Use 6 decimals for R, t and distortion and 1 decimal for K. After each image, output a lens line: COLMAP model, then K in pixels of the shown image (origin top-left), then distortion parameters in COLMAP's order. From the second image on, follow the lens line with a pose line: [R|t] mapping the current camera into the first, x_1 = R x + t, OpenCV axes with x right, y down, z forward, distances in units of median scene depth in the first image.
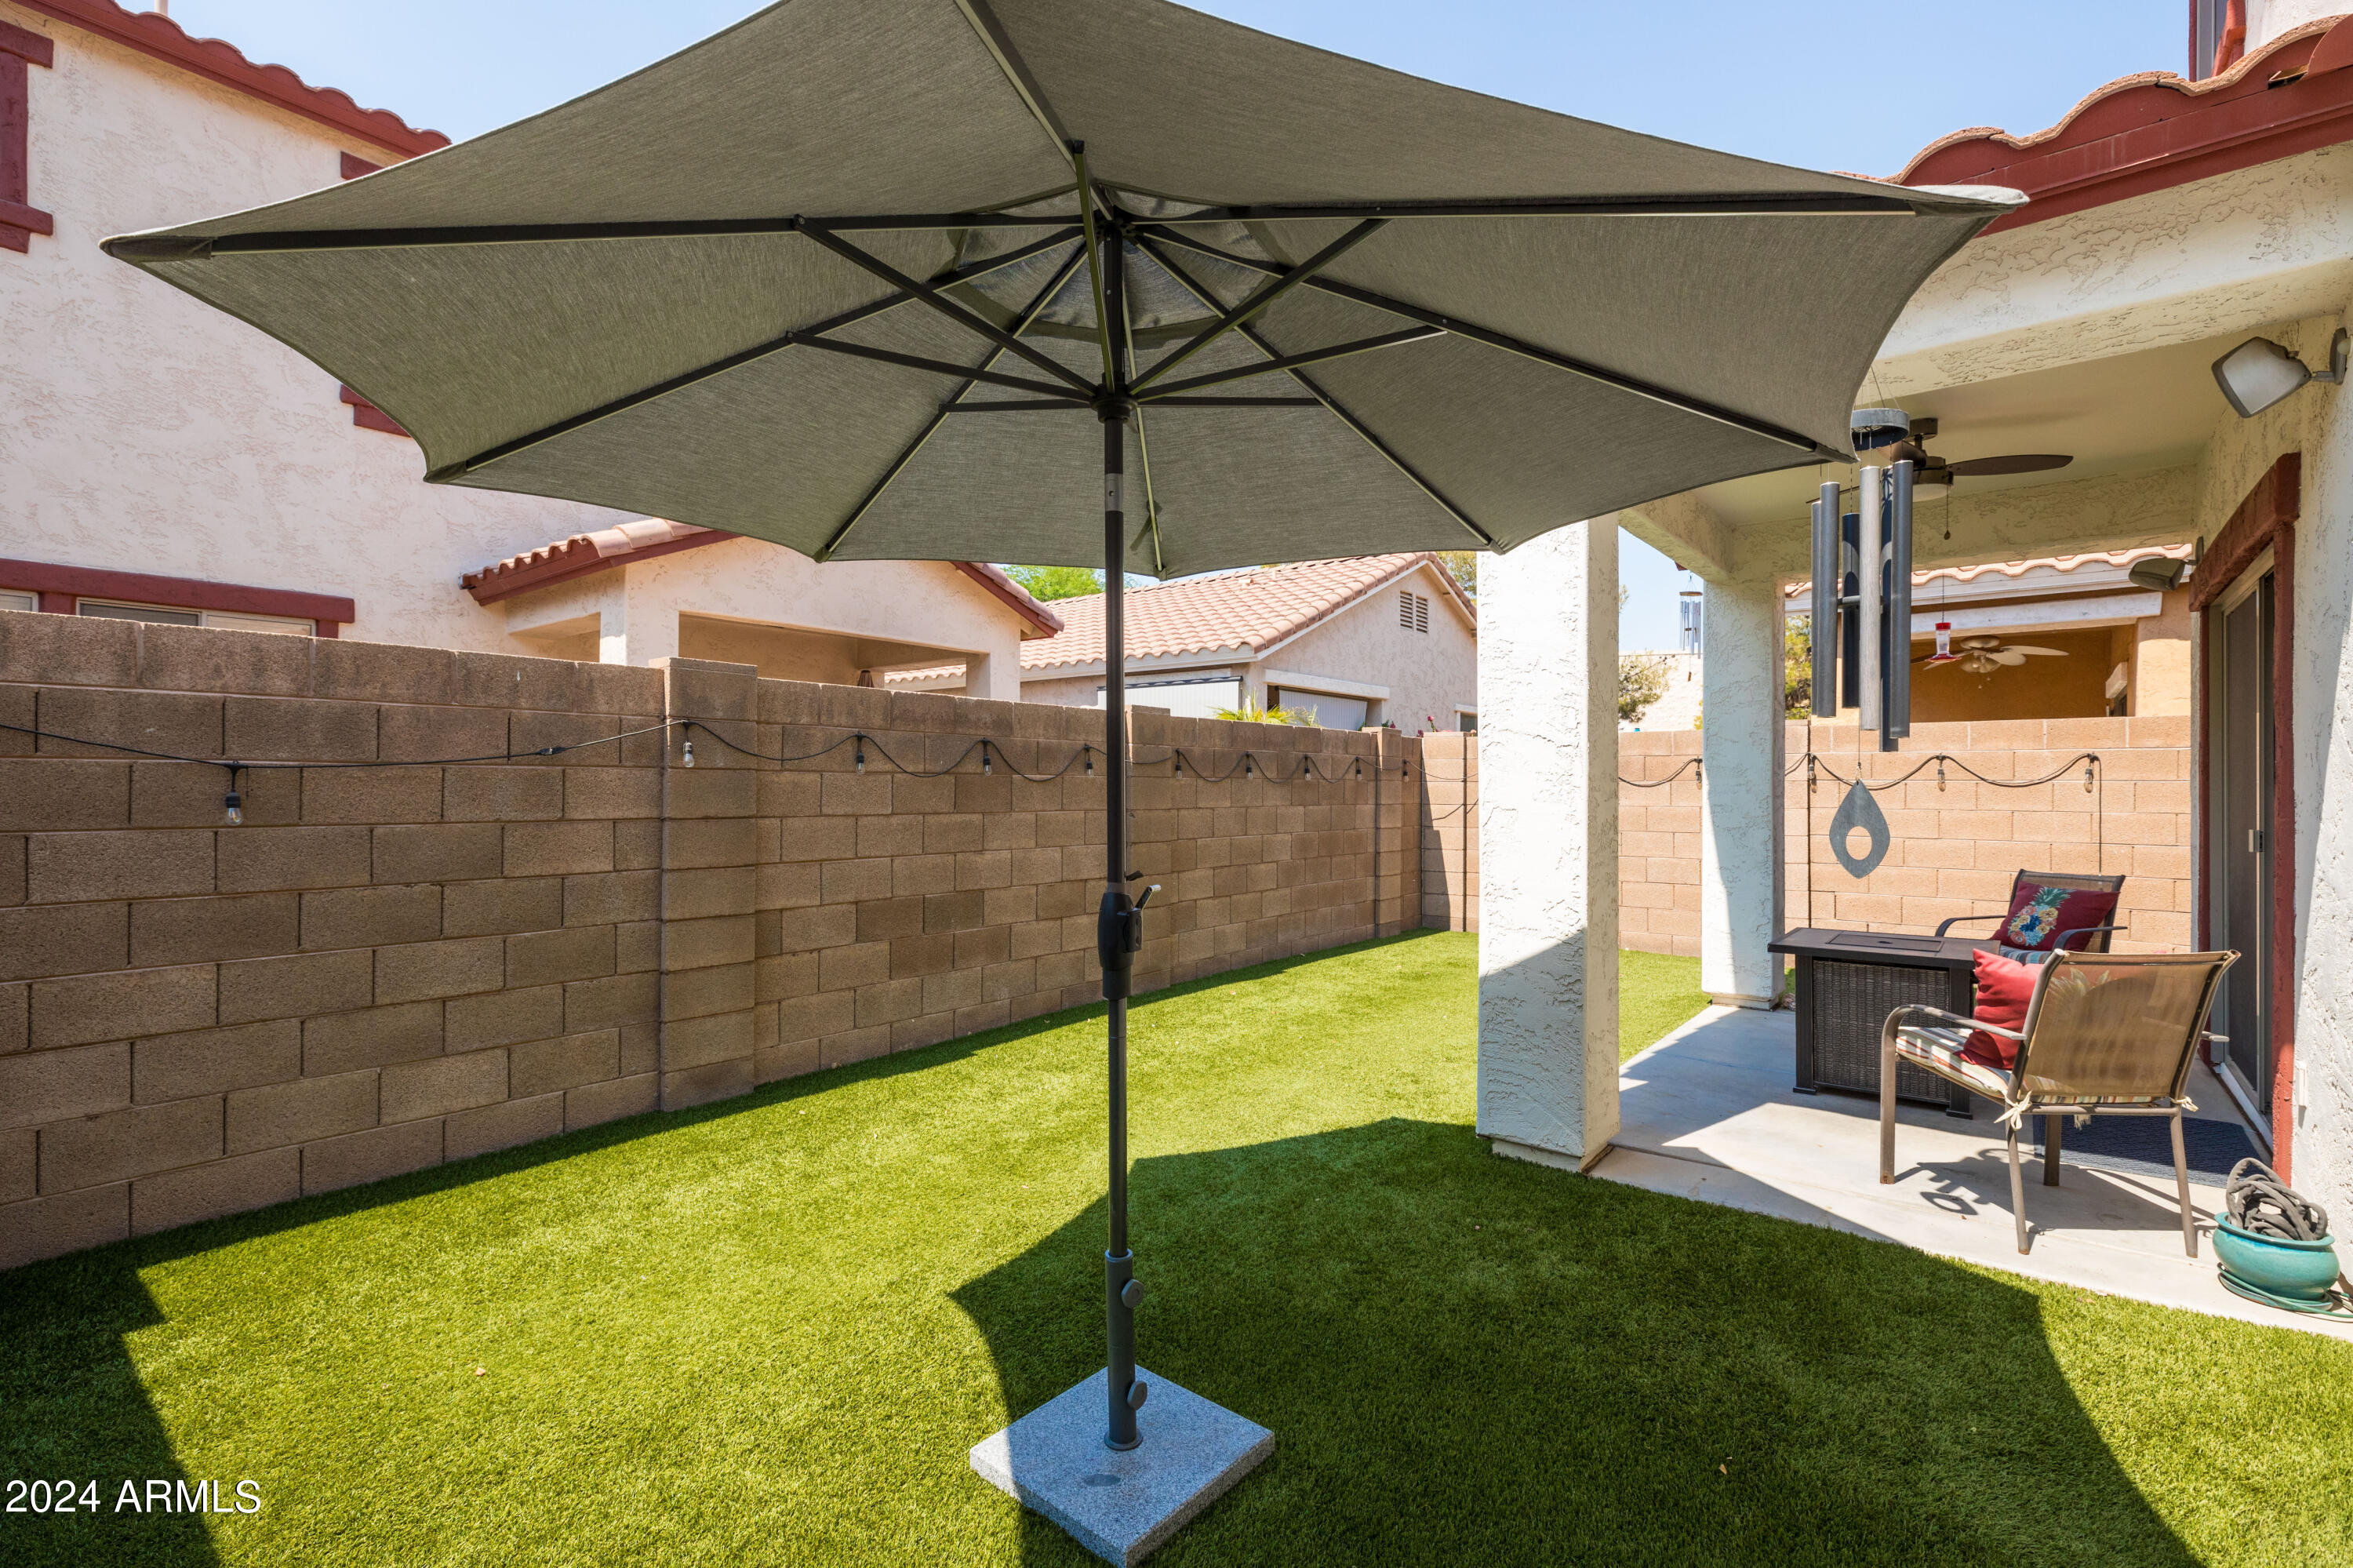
lens RADIAL K [[1051.1, 0, 1159.3], [0, 1051.1, 786.8], [0, 0, 1]] dist [0.004414, 0.000045]
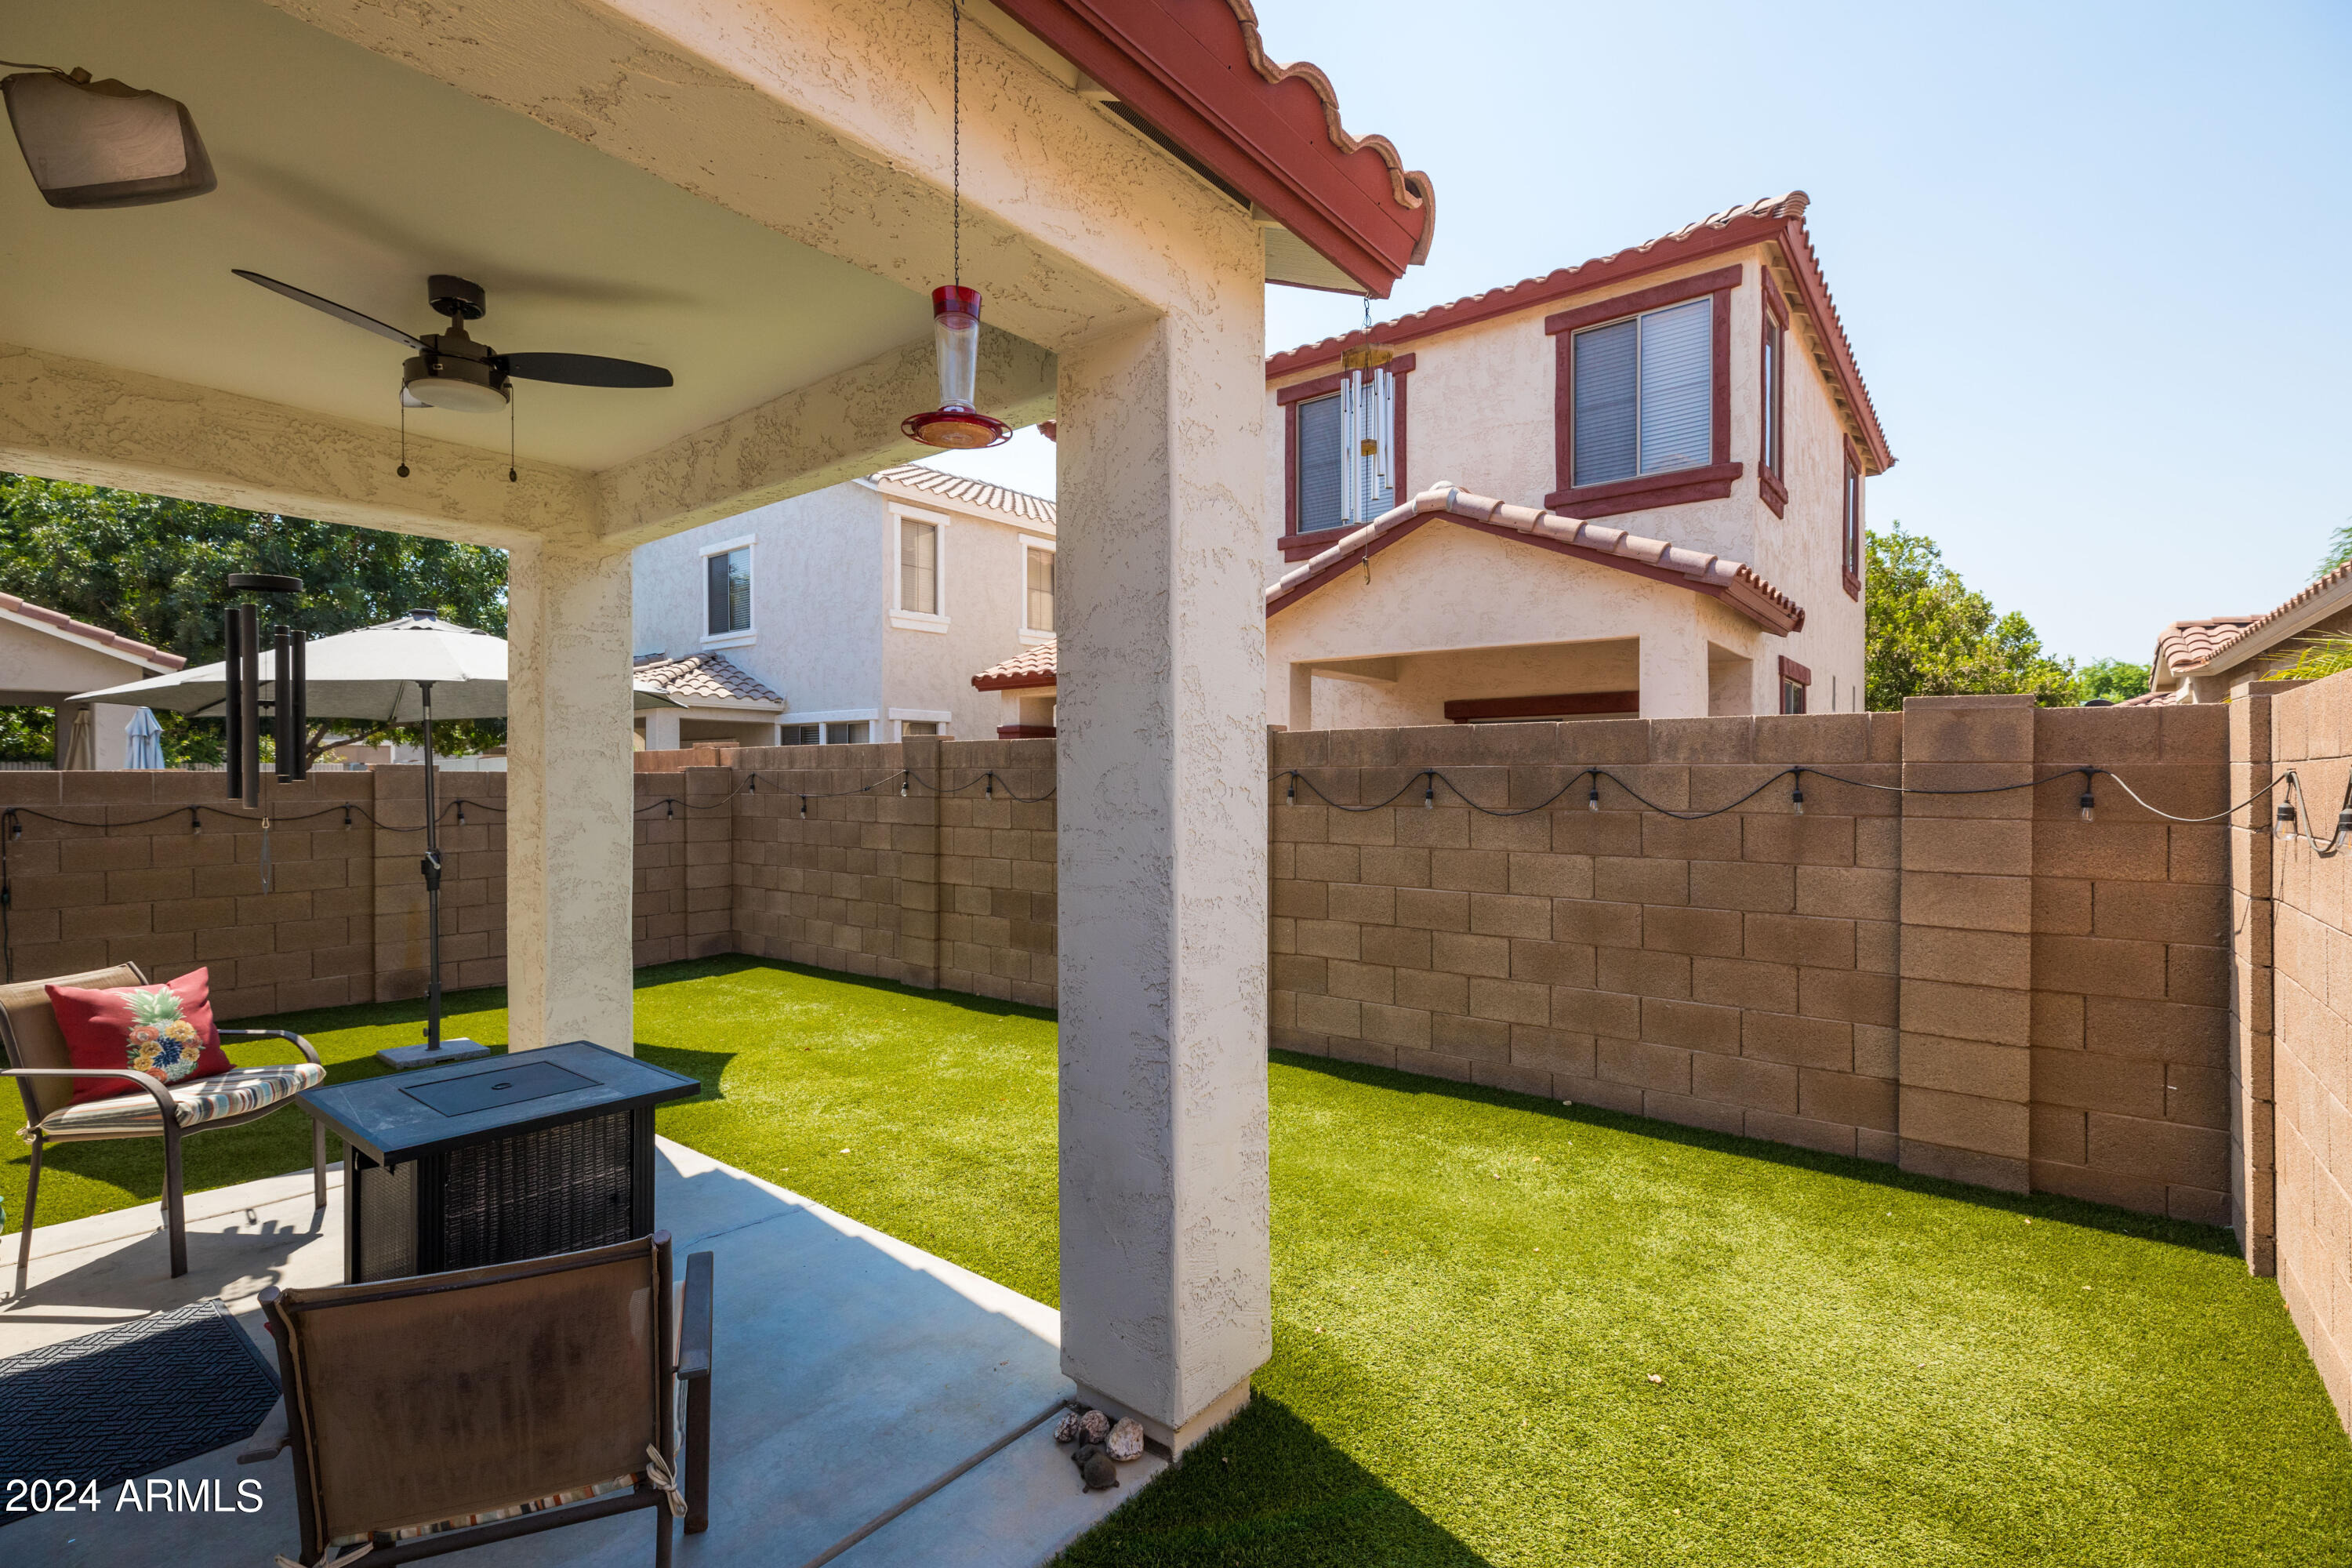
lens RADIAL K [[1050.6, 0, 1158.8], [0, 1050.6, 786.8], [0, 0, 1]] dist [0.004414, 0.000045]
pose [[0.014710, 0.005377, -0.999877, 1.134038], [0.000049, 0.999986, 0.005378, -0.037034], [0.999892, -0.000129, 0.014709, 1.173962]]
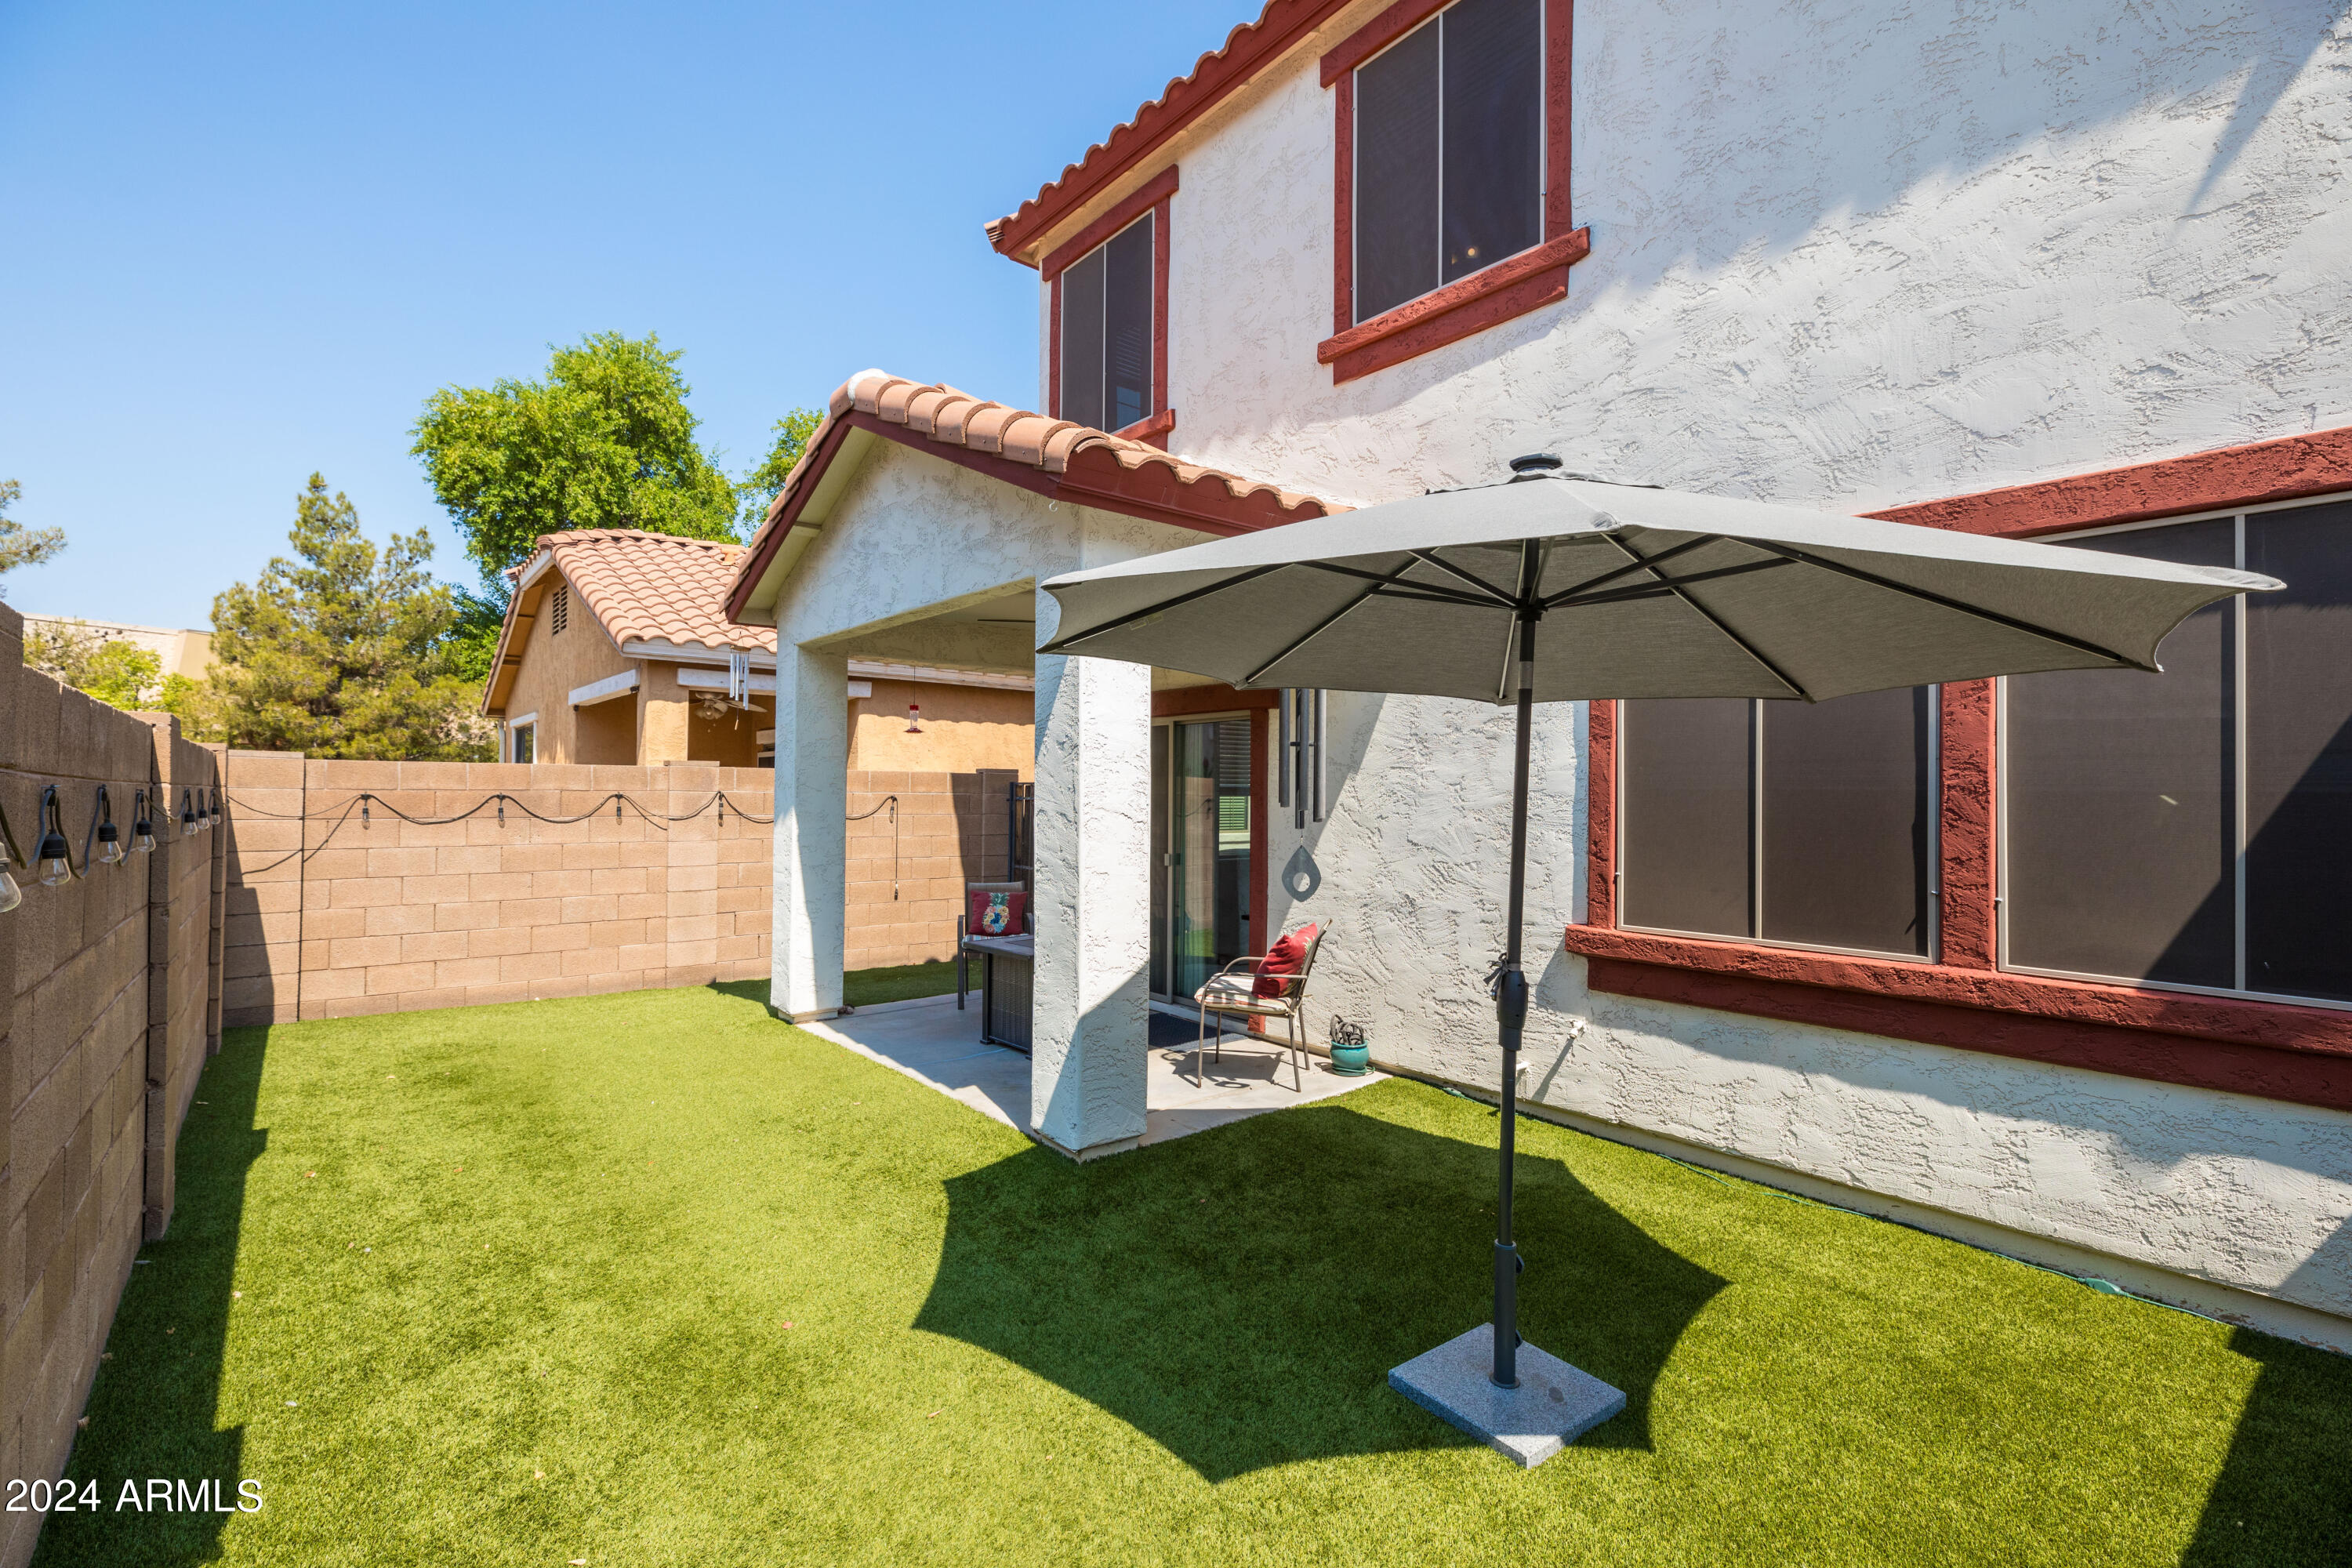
lens RADIAL K [[1050.6, 0, 1158.8], [0, 1050.6, 786.8], [0, 0, 1]] dist [0.004414, 0.000045]
pose [[0.200344, 0.006480, 0.979704, -0.580581], [-0.005718, 0.999969, -0.005444, -0.049466], [-0.979709, -0.004511, 0.200375, 0.471262]]
